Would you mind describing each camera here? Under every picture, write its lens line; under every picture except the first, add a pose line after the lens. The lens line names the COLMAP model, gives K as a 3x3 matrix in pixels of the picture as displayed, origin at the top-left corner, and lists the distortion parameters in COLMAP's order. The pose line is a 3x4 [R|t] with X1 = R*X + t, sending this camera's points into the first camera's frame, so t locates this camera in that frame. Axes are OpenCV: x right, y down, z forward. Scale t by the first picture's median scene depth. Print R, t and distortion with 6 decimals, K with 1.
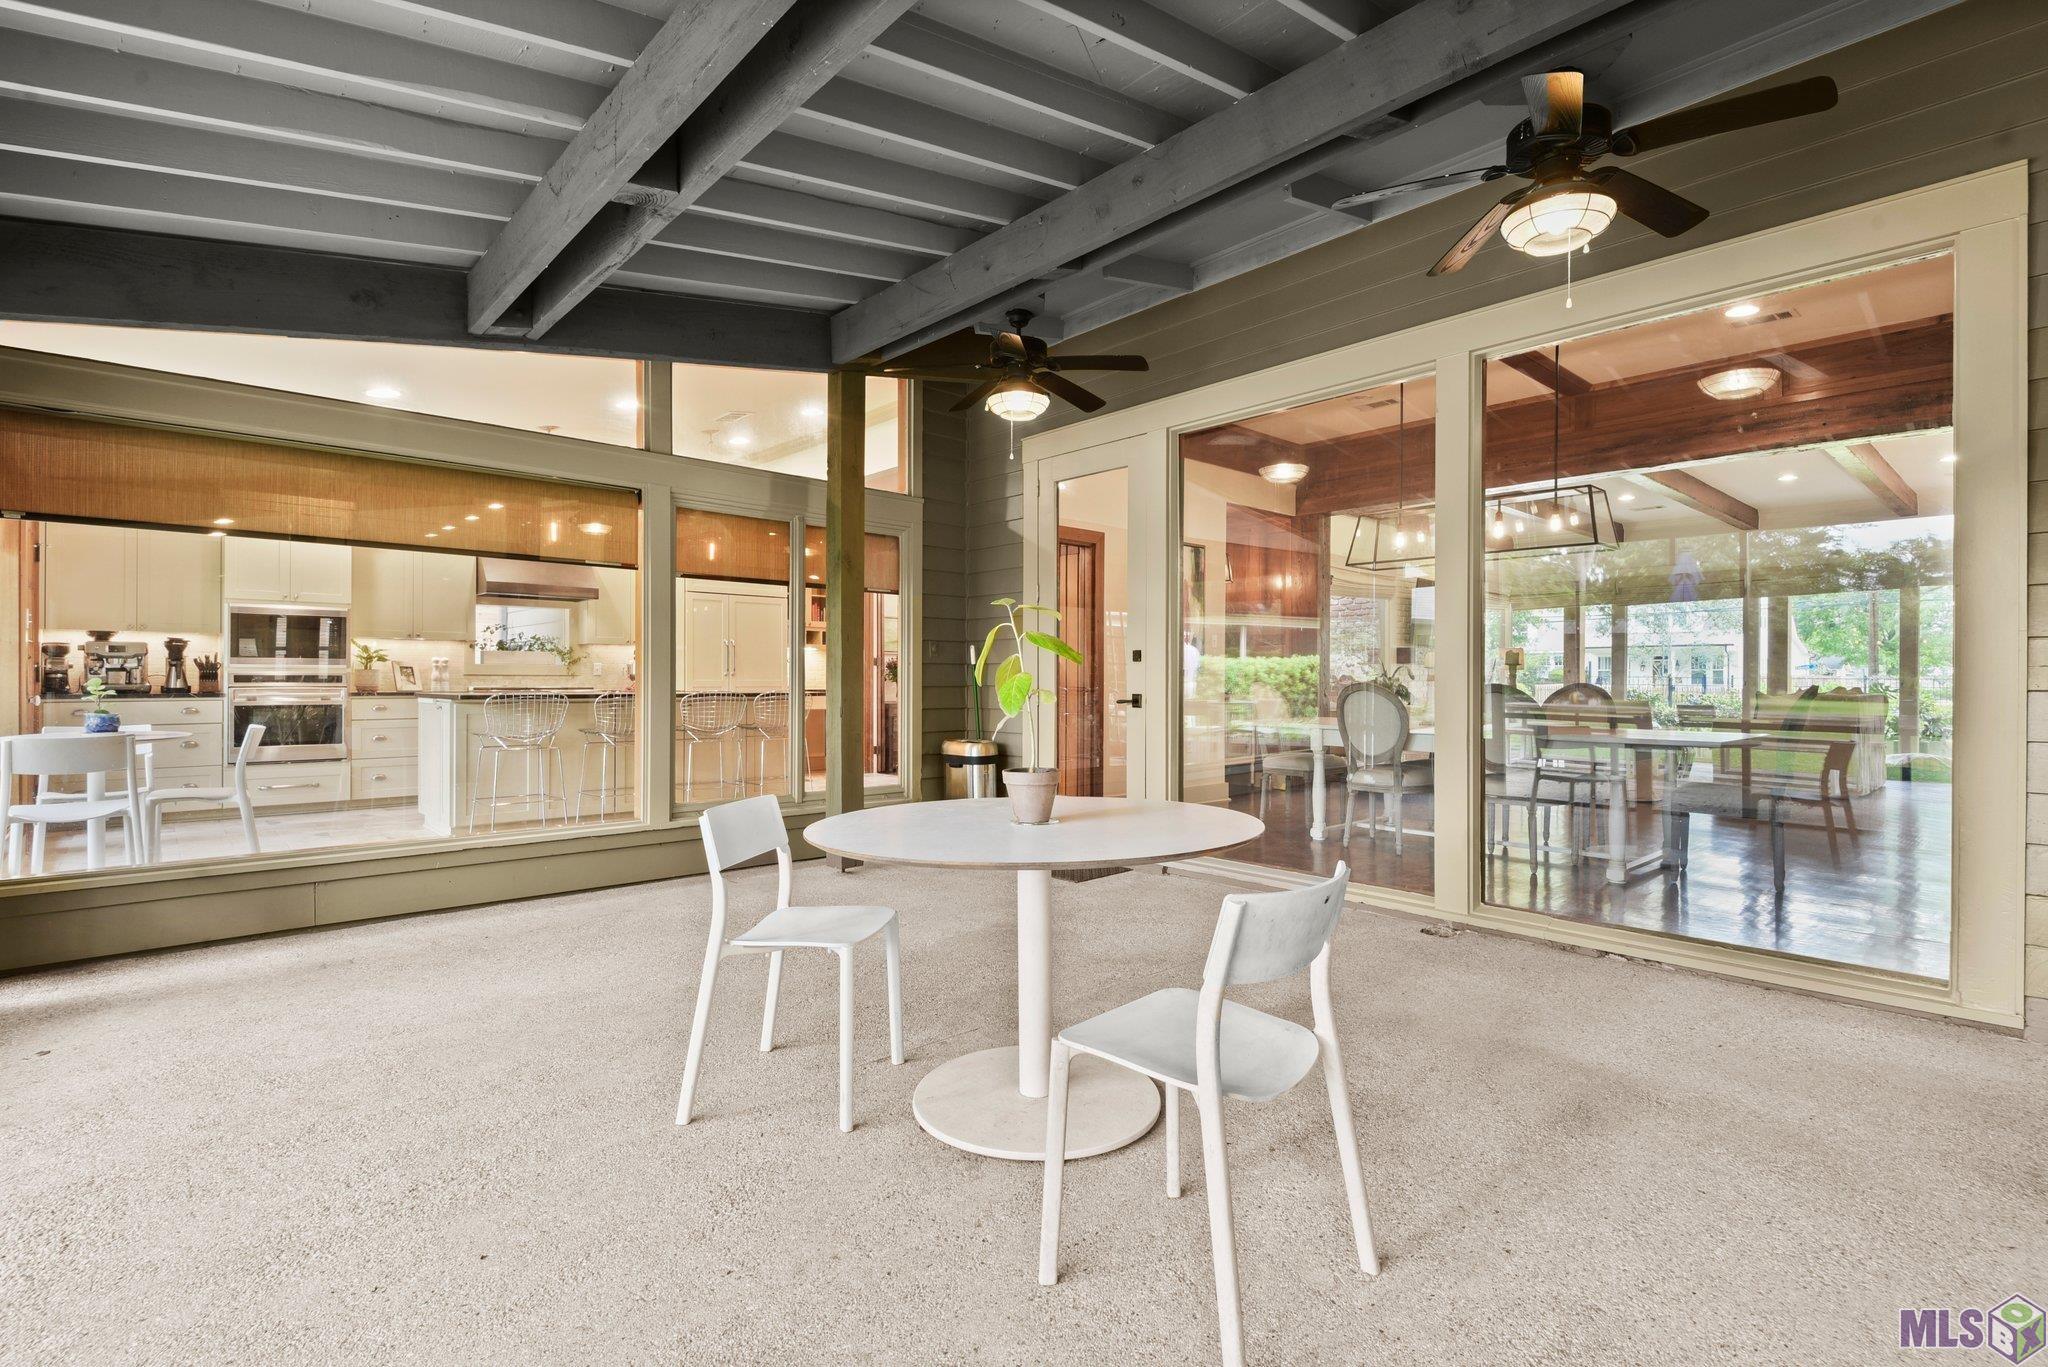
lens RADIAL K [[959.3, 0, 1027.5], [0, 959.3, 683.0], [0, 0, 1]] dist [0.004075, -0.001196]
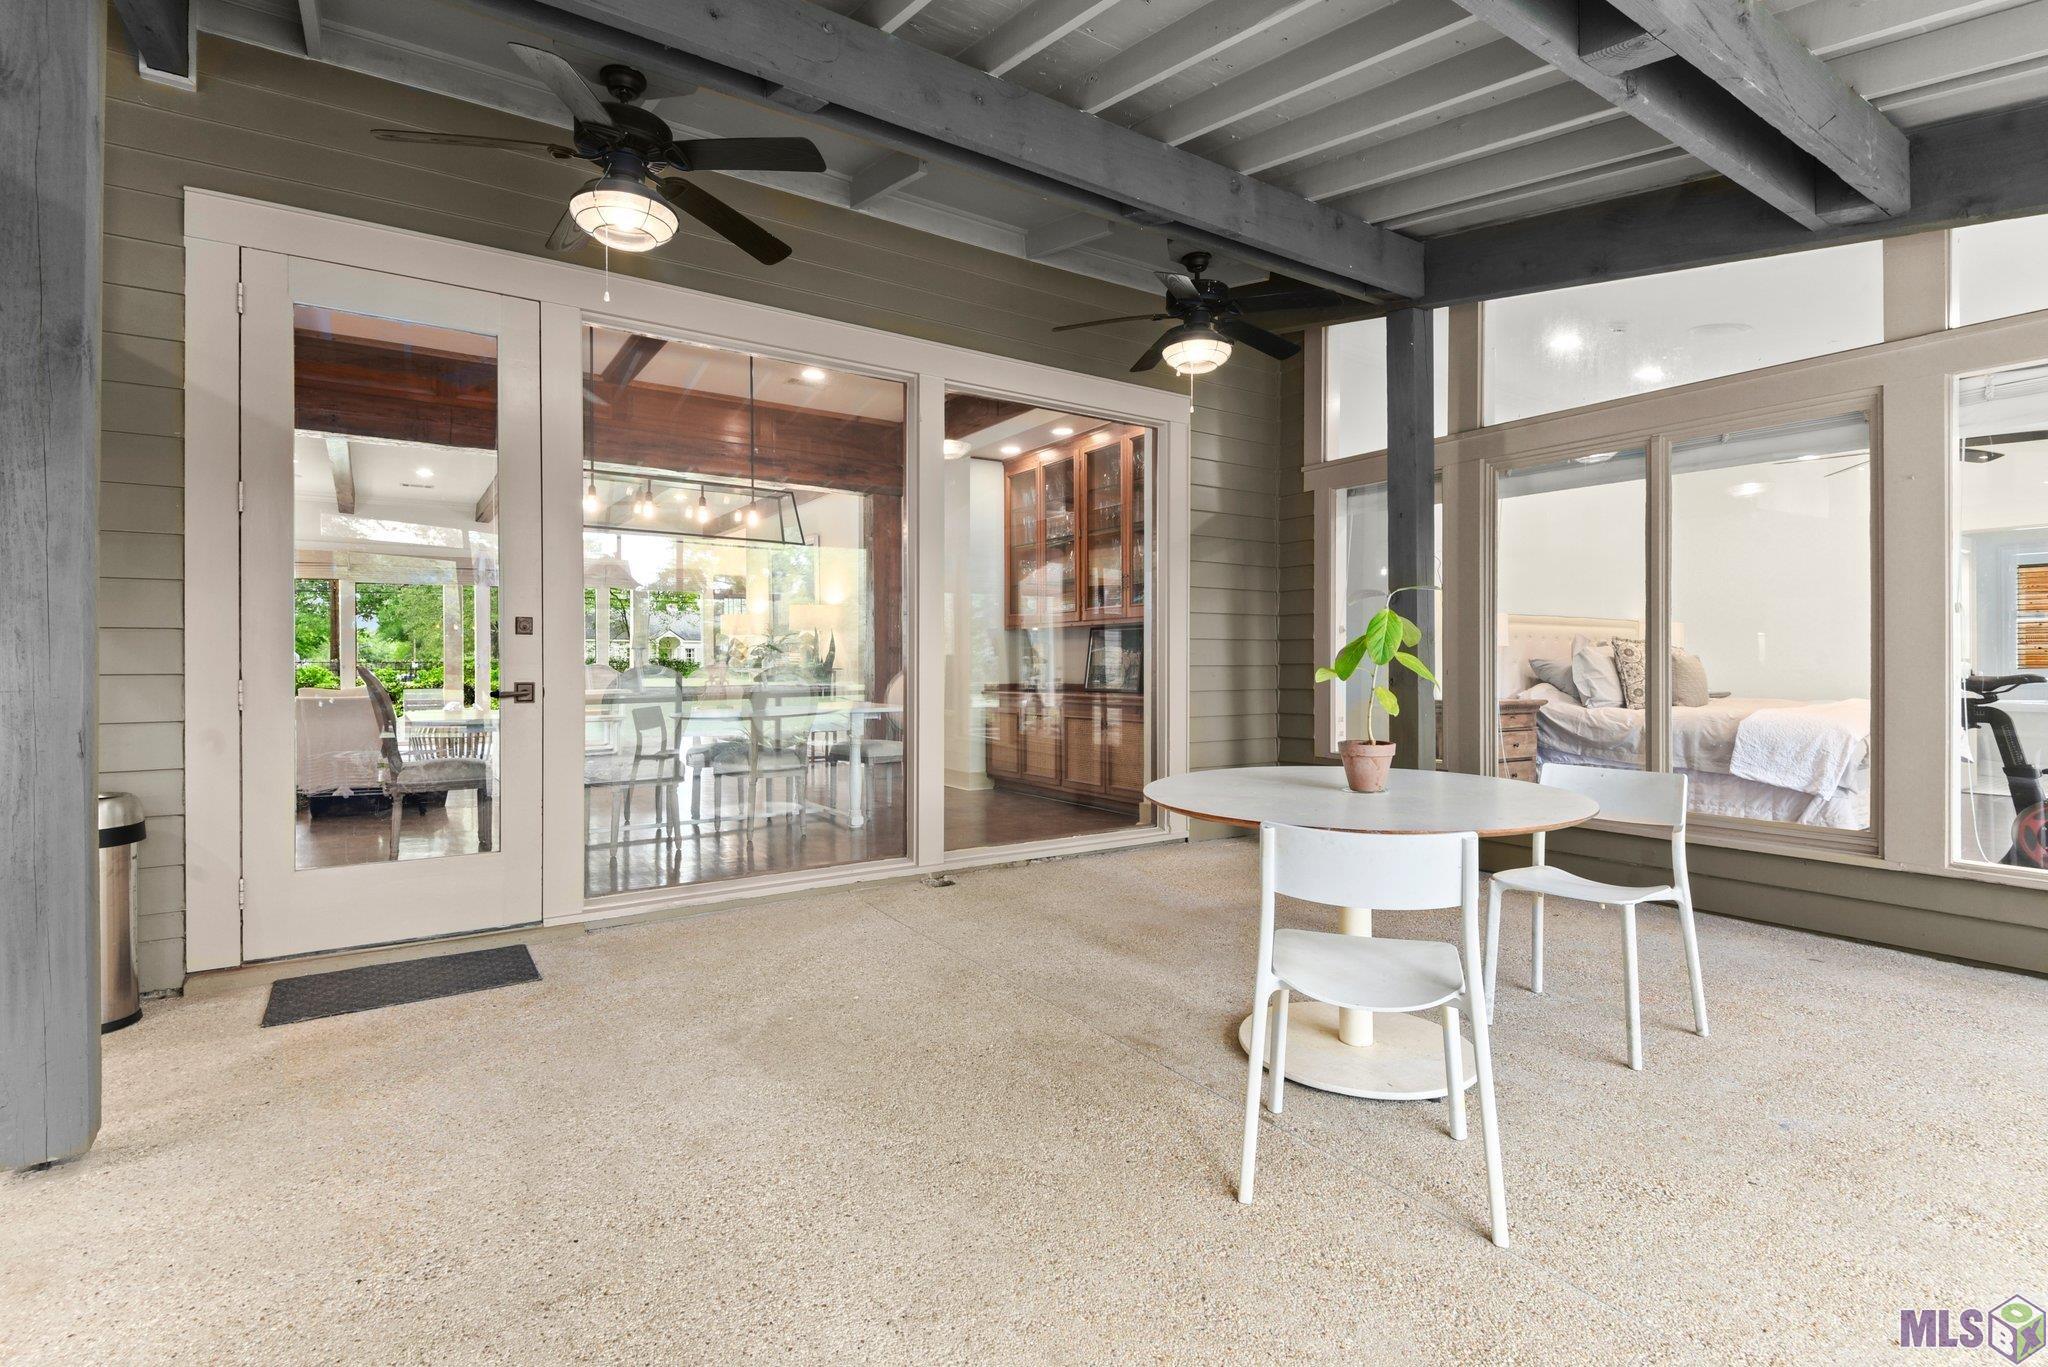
lens RADIAL K [[959.3, 0, 1030.1], [0, 959.3, 671.3], [0, 0, 1]] dist [0.004075, -0.001196]
pose [[0.123347, -0.009678, 0.992316, -0.433058], [0.001406, 0.999953, 0.009578, -0.002130], [-0.992363, 0.000214, 0.123355, 0.475770]]
